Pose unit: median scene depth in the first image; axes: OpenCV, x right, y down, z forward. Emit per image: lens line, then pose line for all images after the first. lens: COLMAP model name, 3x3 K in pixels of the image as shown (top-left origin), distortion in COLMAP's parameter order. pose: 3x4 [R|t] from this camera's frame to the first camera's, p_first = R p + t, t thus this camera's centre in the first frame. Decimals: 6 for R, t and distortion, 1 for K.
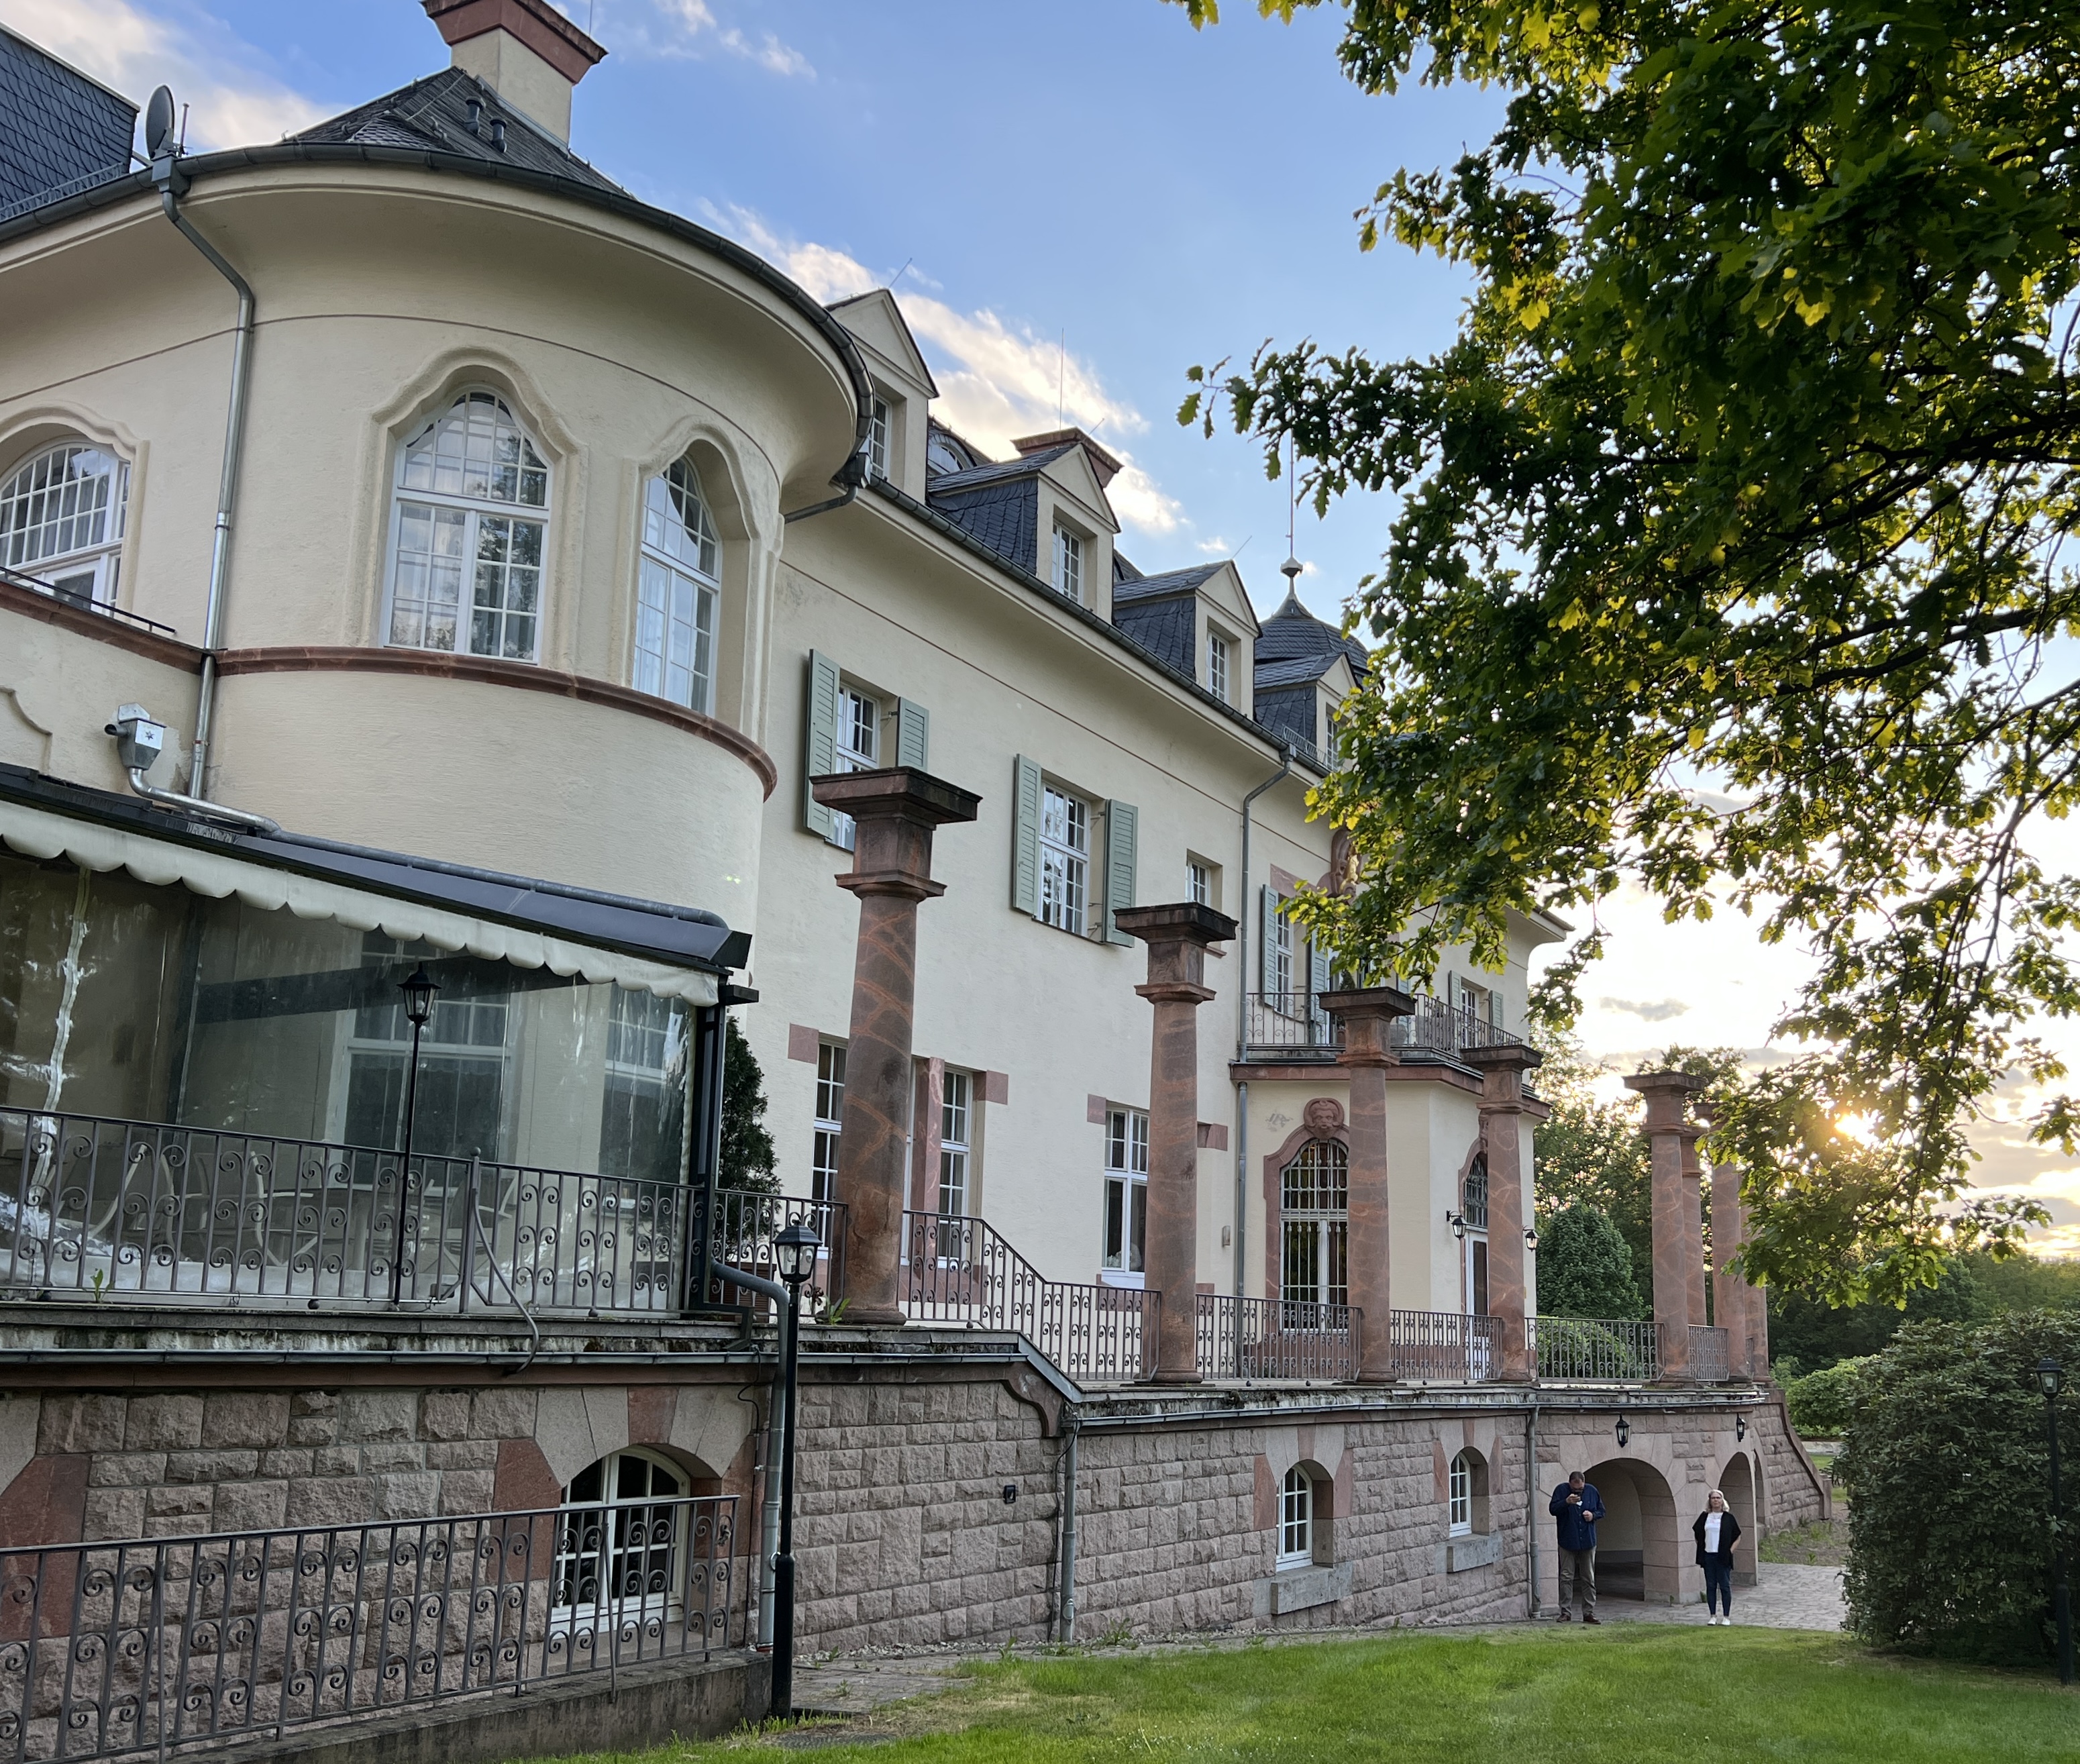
lens RADIAL K [[2025.8, 0, 1040.0], [0, 2025.8, 882.0], [0, 0, 1]] dist [-0.108239, 0.000179]
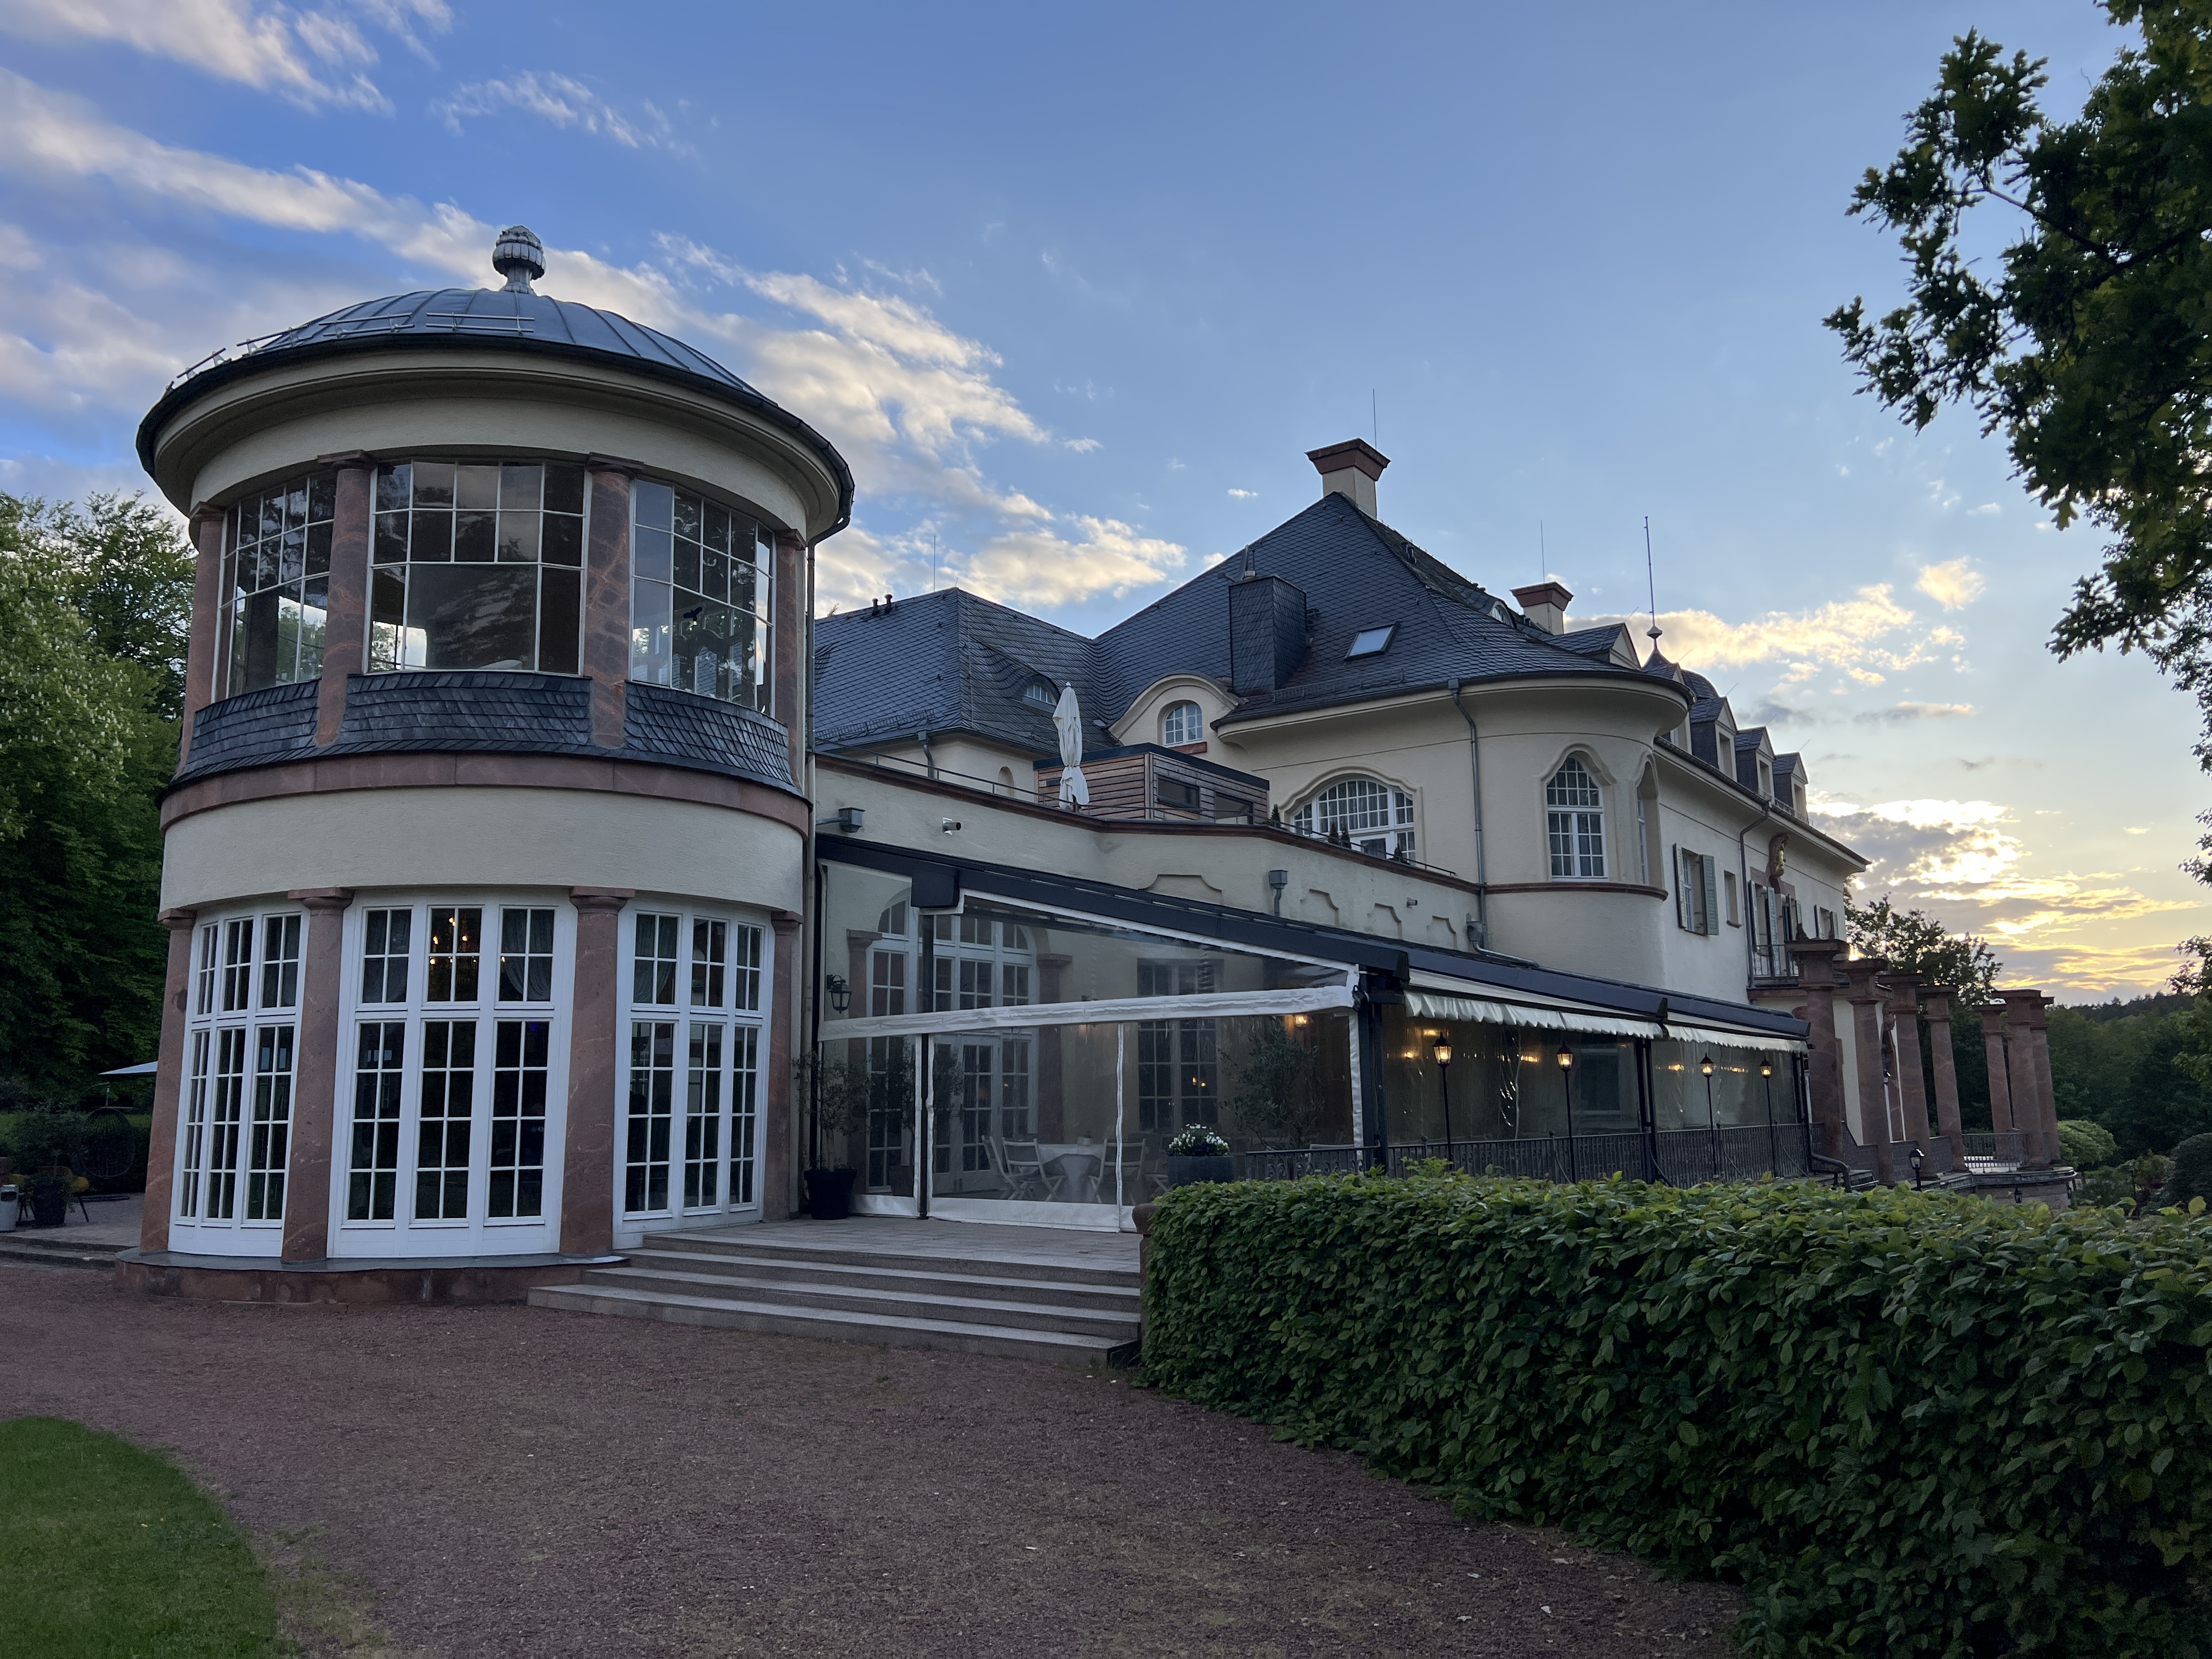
lens RADIAL K [[1657.2, 0, 1106.0], [0, 1657.2, 829.5], [0, 0, 1]] dist [-0.000537, -0.000464]
pose [[0.994861, -0.048050, -0.089127, -0.636965], [0.051806, 0.997843, 0.040321, -0.264975], [0.086997, -0.044731, 0.995204, -0.921046]]
